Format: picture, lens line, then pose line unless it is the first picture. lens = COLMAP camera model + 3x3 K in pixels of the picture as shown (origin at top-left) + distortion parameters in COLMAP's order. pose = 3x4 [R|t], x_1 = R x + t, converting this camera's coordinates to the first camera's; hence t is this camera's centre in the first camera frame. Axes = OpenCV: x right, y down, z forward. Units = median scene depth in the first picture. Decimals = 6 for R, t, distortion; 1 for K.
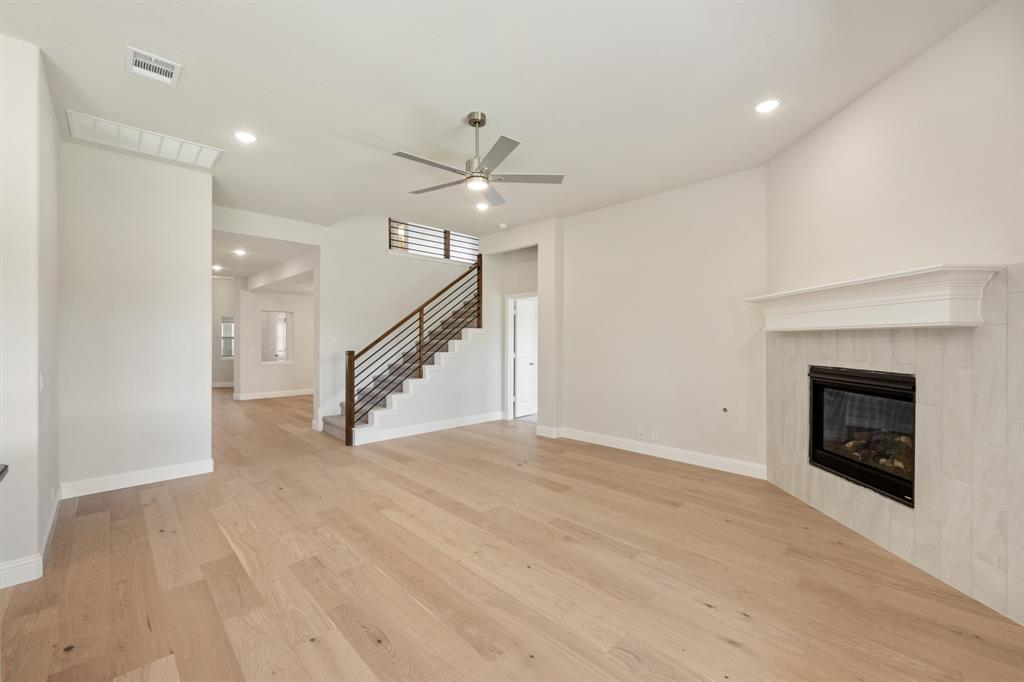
lens RADIAL K [[418.7, 0, 509.1], [0, 418.7, 335.7], [0, 0, 1]] dist [-0.001005, 0.000274]
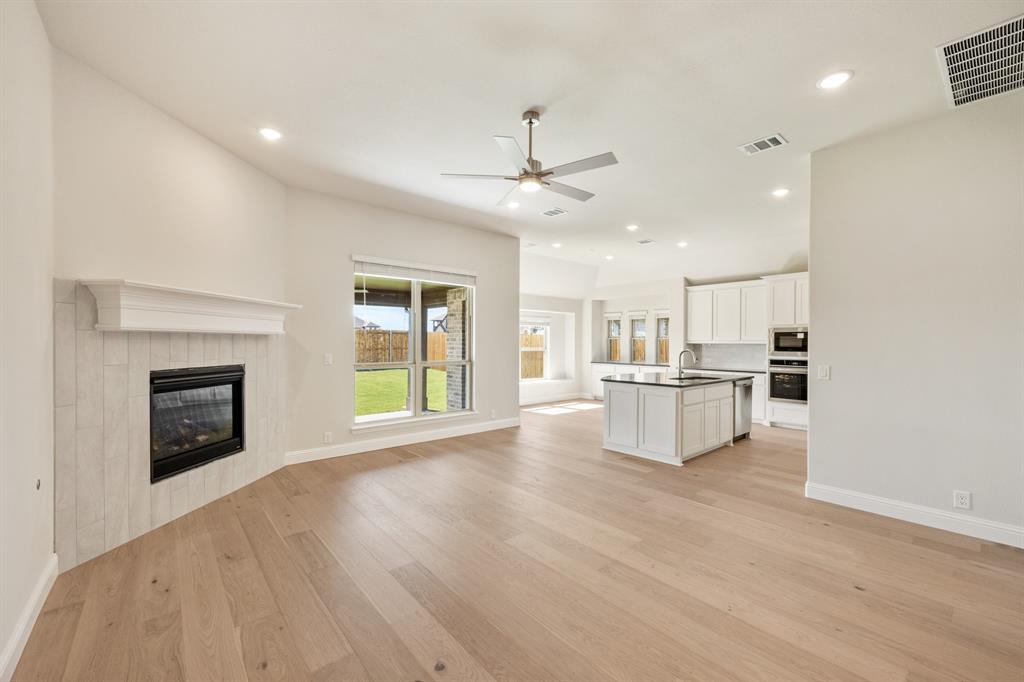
lens RADIAL K [[418.7, 0, 510.8], [0, 418.7, 343.6], [0, 0, 1]] dist [-0.001005, 0.000274]
pose [[-0.998371, -0.003207, 0.056974, -0.051169], [-0.003439, 0.999986, -0.003978, 0.008702], [-0.056960, -0.004167, -0.998368, 1.163210]]
